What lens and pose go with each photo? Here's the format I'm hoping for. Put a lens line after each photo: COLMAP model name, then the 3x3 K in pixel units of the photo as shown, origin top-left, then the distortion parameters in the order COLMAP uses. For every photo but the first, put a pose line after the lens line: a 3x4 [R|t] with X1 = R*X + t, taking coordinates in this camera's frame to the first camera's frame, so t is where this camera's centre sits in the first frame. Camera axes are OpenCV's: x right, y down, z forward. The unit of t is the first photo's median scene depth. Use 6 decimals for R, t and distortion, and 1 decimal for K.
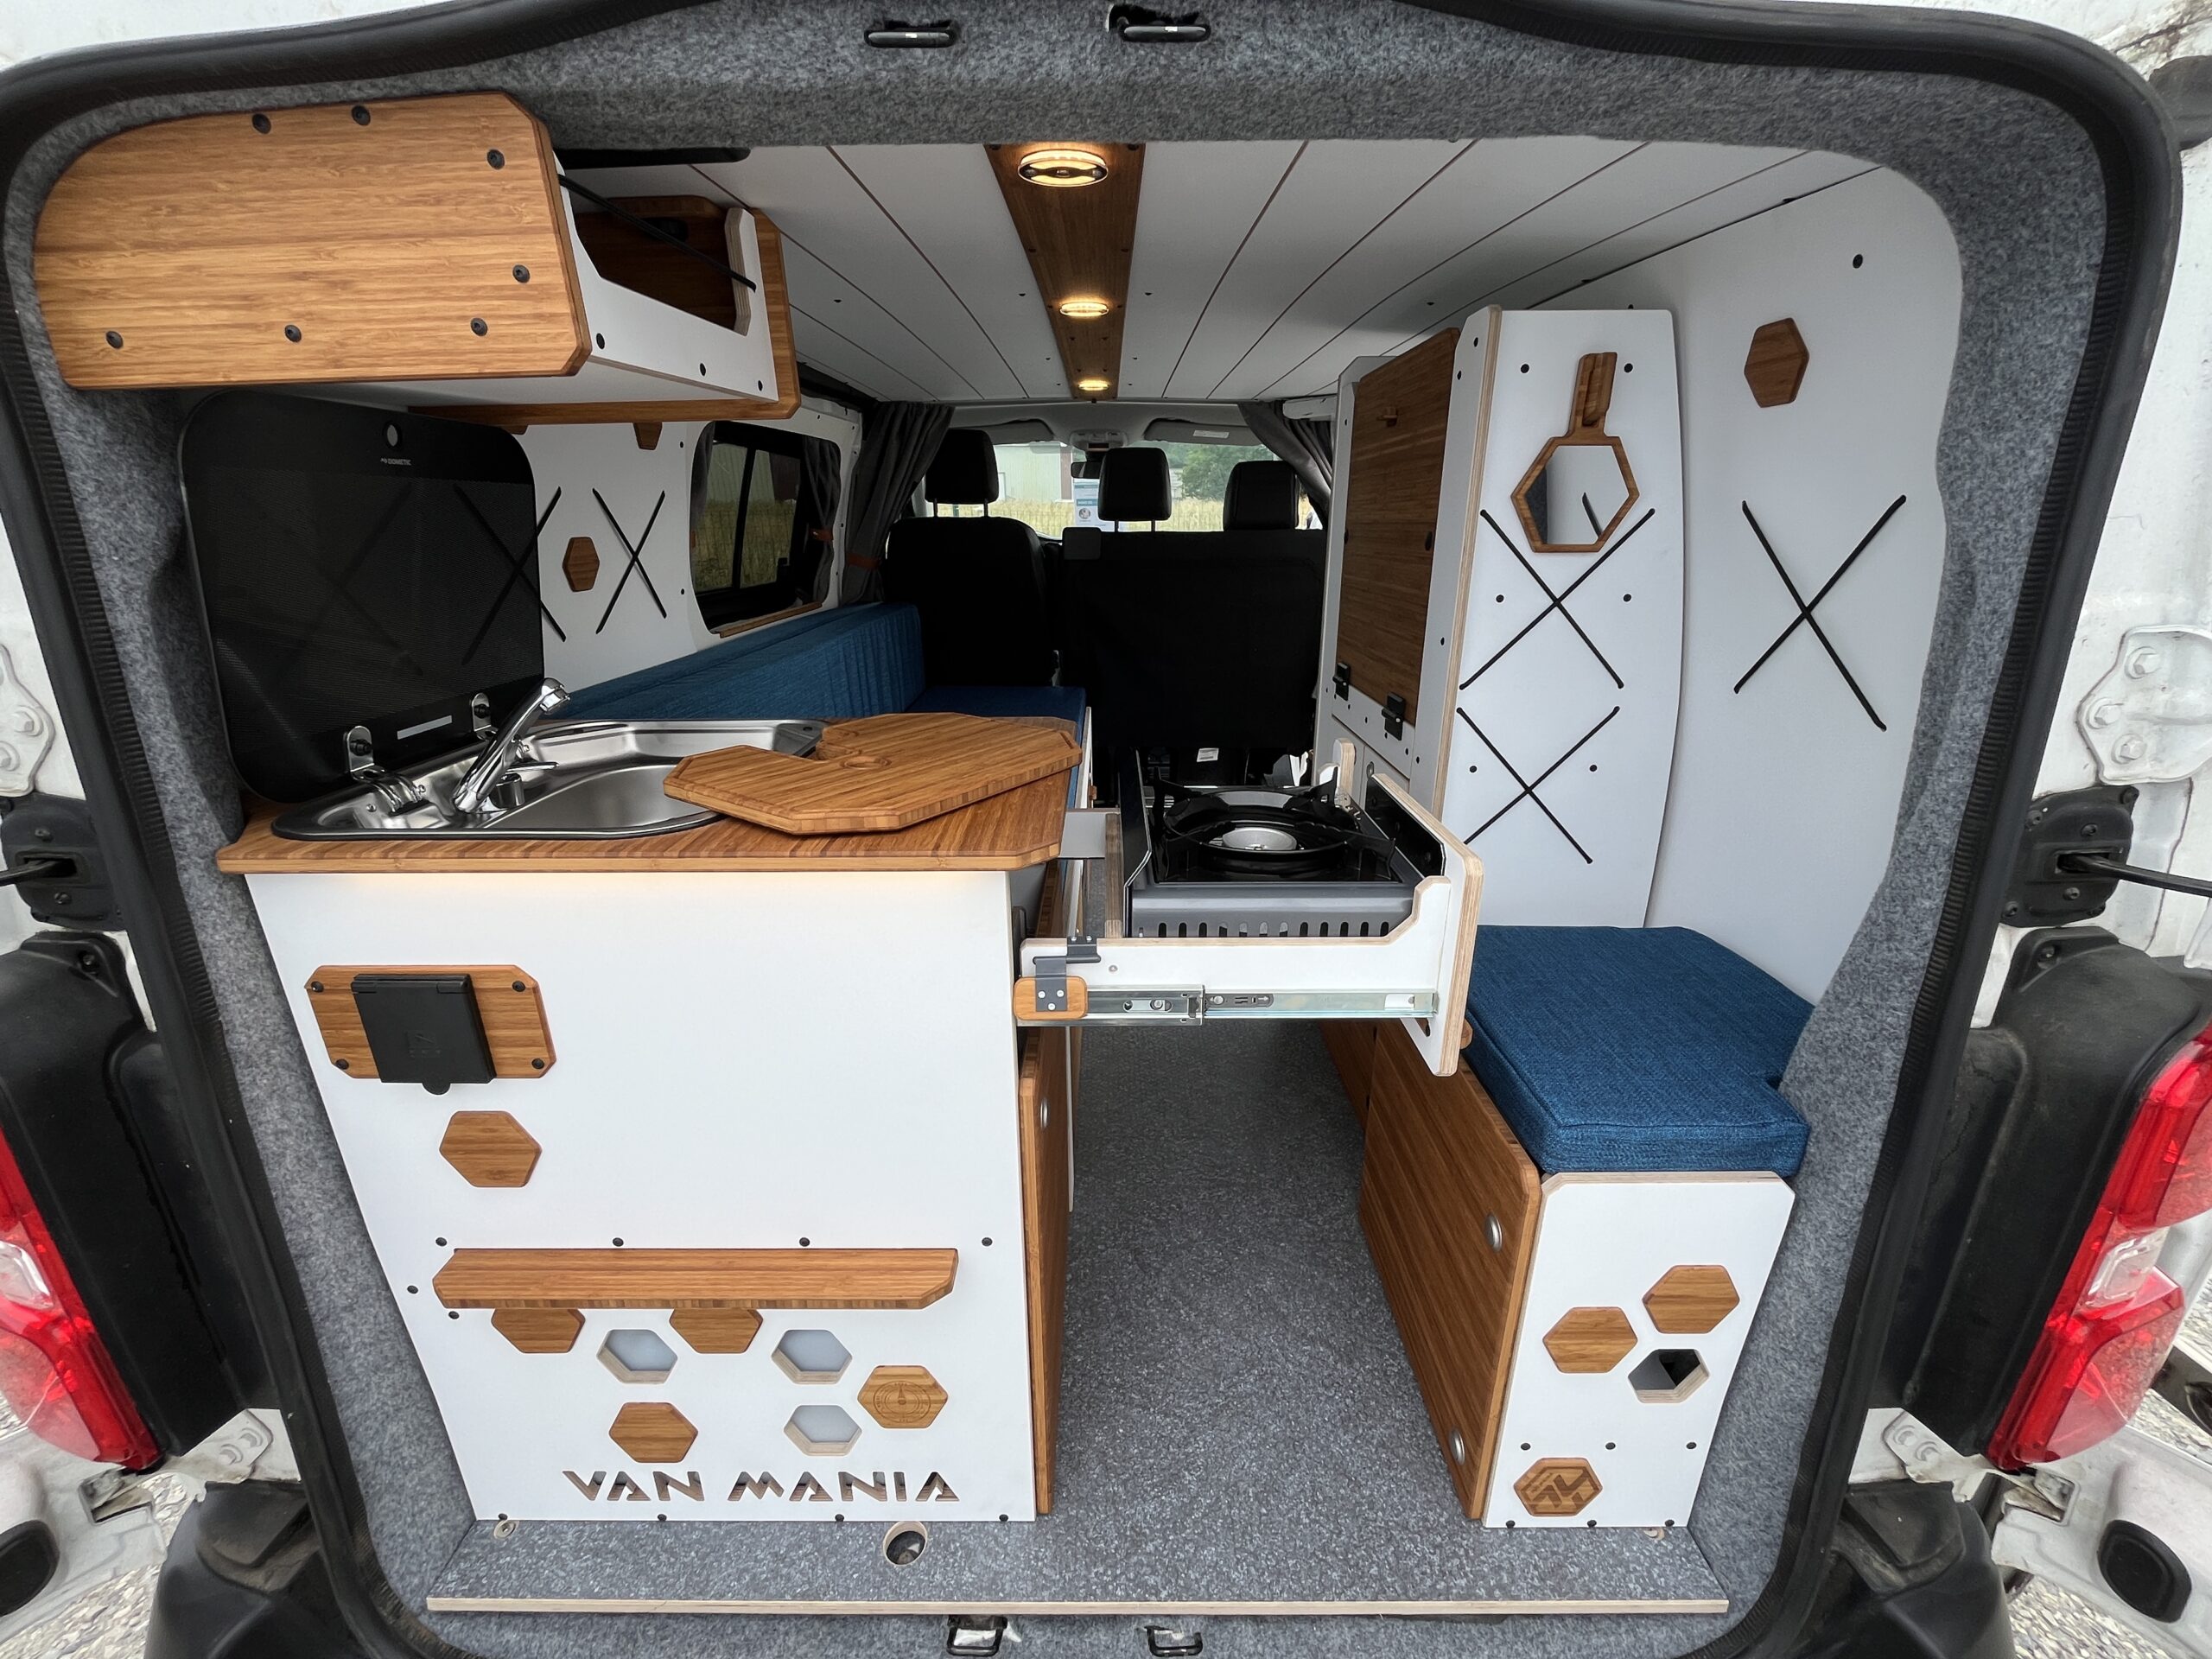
lens RADIAL K [[894.9, 0, 1104.1], [0, 894.9, 826.8], [0, 0, 1]] dist [-0.008046, 0.000113]
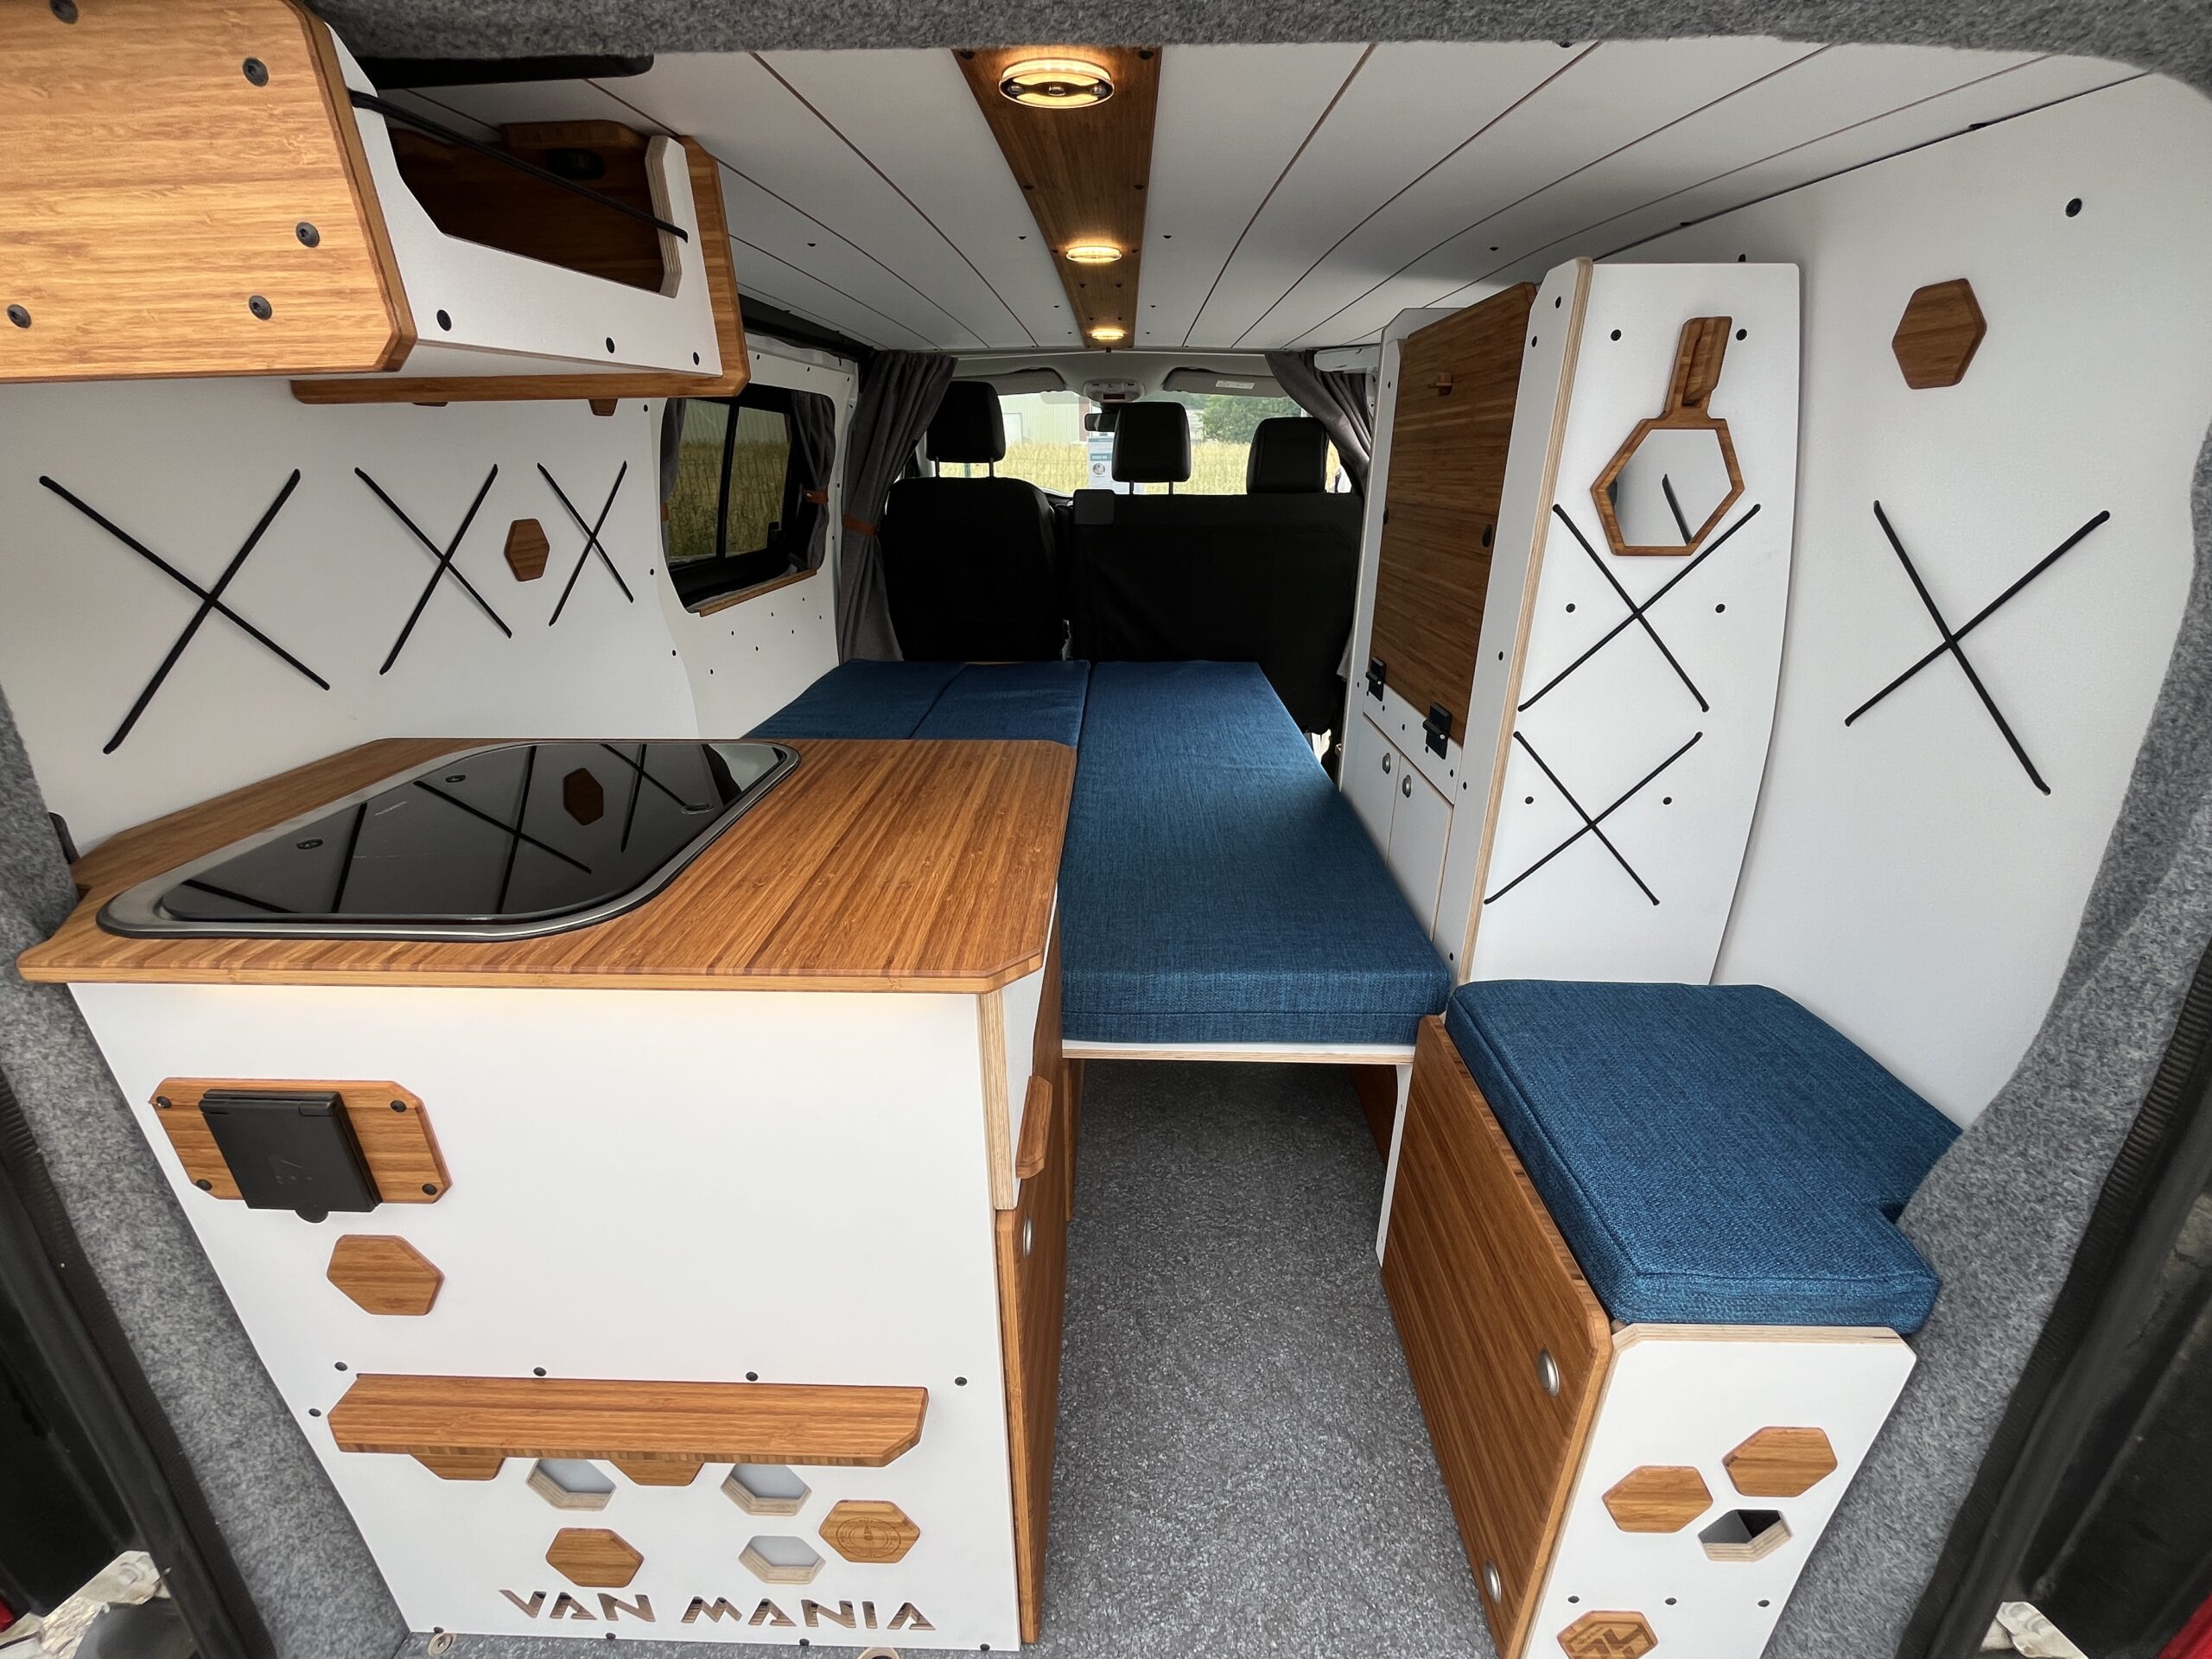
lens RADIAL K [[894.9, 0, 1103.7], [0, 894.9, 827.0], [0, 0, 1]] dist [-0.008046, 0.000113]
pose [[0.999797, 0.011433, -0.016562, 0.014096], [-0.010485, 0.998363, 0.056224, -0.114193], [0.017178, -0.056039, 0.998281, 0.159297]]
